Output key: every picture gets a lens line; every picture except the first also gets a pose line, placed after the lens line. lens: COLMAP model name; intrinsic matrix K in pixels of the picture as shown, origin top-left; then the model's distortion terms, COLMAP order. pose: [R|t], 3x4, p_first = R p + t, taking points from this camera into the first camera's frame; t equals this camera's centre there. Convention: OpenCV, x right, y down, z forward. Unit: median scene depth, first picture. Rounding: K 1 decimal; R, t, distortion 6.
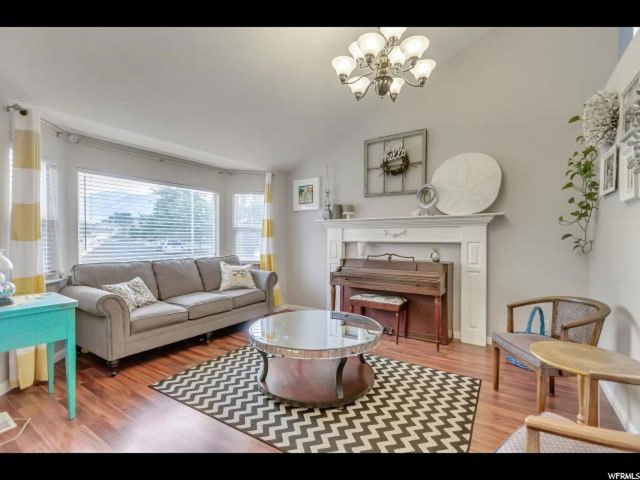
lens RADIAL K [[295.4, 0, 322.2], [0, 295.4, 242.7], [0, 0, 1]] dist [0.008781, -0.005804]
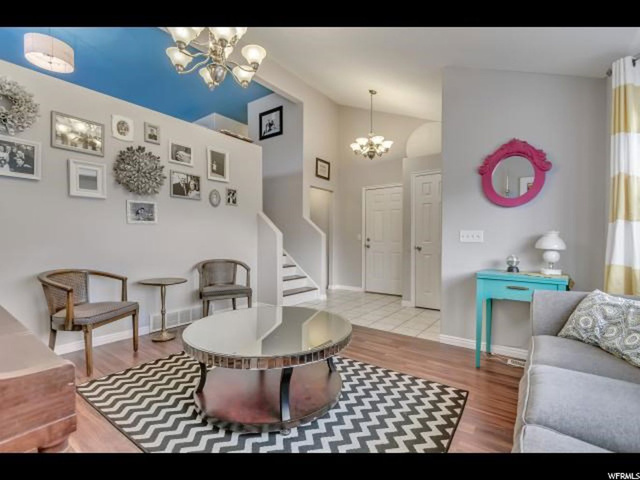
lens RADIAL K [[295.4, 0, 320.5], [0, 295.4, 240.4], [0, 0, 1]] dist [0.008781, -0.005804]
pose [[-0.998102, -0.005645, 0.061324, -0.144304], [-0.004391, 0.999779, 0.020564, 0.024680], [-0.061426, 0.020256, -0.997906, 1.252688]]
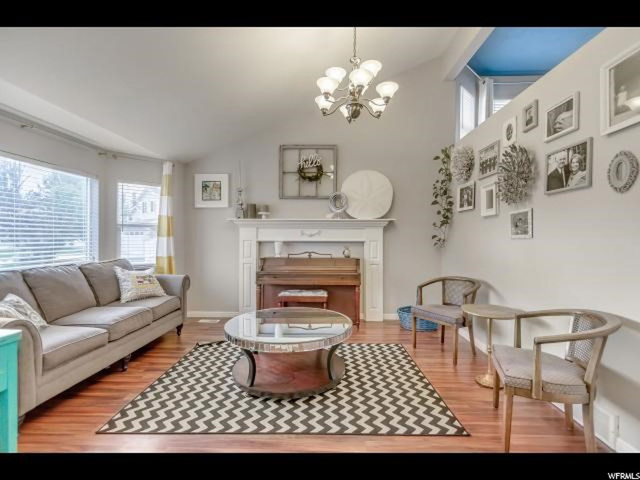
lens RADIAL K [[295.4, 0, 322.0], [0, 295.4, 239.4], [0, 0, 1]] dist [0.008781, -0.005804]
pose [[0.850765, -0.000529, 0.525546, -0.331304], [0.005691, 0.999950, -0.008206, 0.000236], [-0.525516, 0.009972, 0.850725, 0.034175]]
